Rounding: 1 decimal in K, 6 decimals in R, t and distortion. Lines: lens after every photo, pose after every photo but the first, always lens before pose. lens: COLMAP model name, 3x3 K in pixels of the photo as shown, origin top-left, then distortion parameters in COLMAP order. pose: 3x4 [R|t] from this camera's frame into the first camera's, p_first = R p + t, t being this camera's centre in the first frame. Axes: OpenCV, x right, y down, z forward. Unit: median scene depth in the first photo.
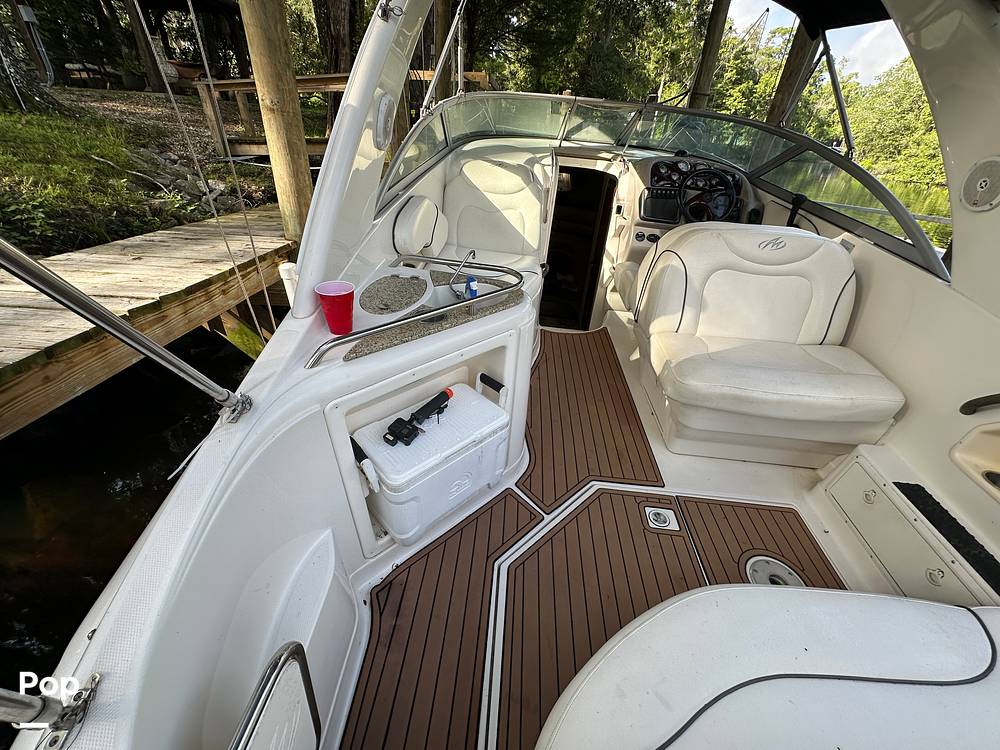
lens RADIAL K [[399.0, 0, 500.9], [0, 399.0, 373.6], [0, 0, 1]] dist [-0.003860, 0.001339]
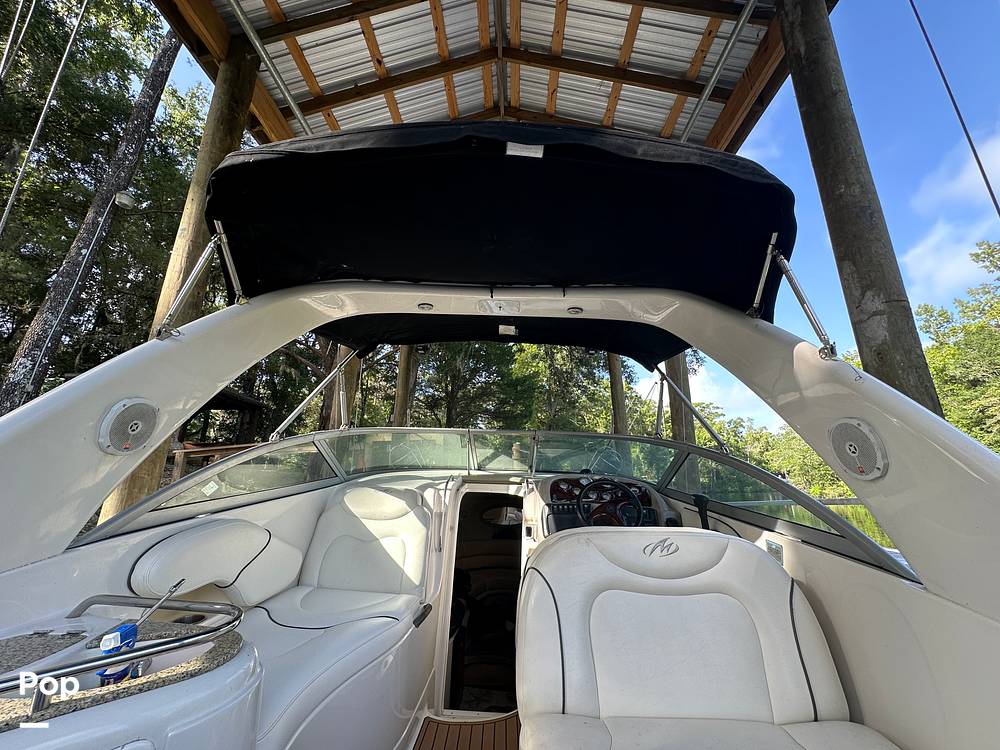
lens RADIAL K [[399.0, 0, 500.6], [0, 399.0, 376.0], [0, 0, 1]] dist [-0.003860, 0.001339]
pose [[0.998079, -0.044498, 0.043108, 0.240912], [0.061904, 0.688107, -0.722964, -0.019847], [0.002508, 0.724244, 0.689539, 0.170458]]
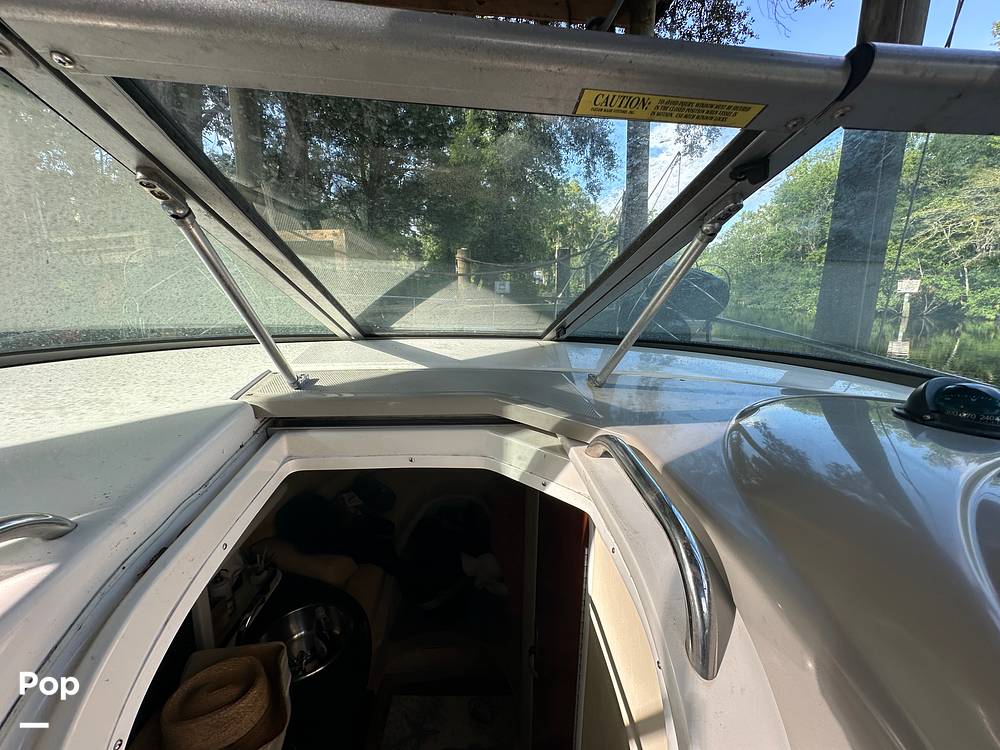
lens RADIAL K [[399.0, 0, 499.4], [0, 399.0, 374.6], [0, 0, 1]] dist [-0.003860, 0.001339]
pose [[0.982416, -0.093362, 0.161688, 0.266138], [0.141668, 0.936821, -0.319838, -0.609972], [-0.121612, 0.337120, 0.933574, 0.980554]]
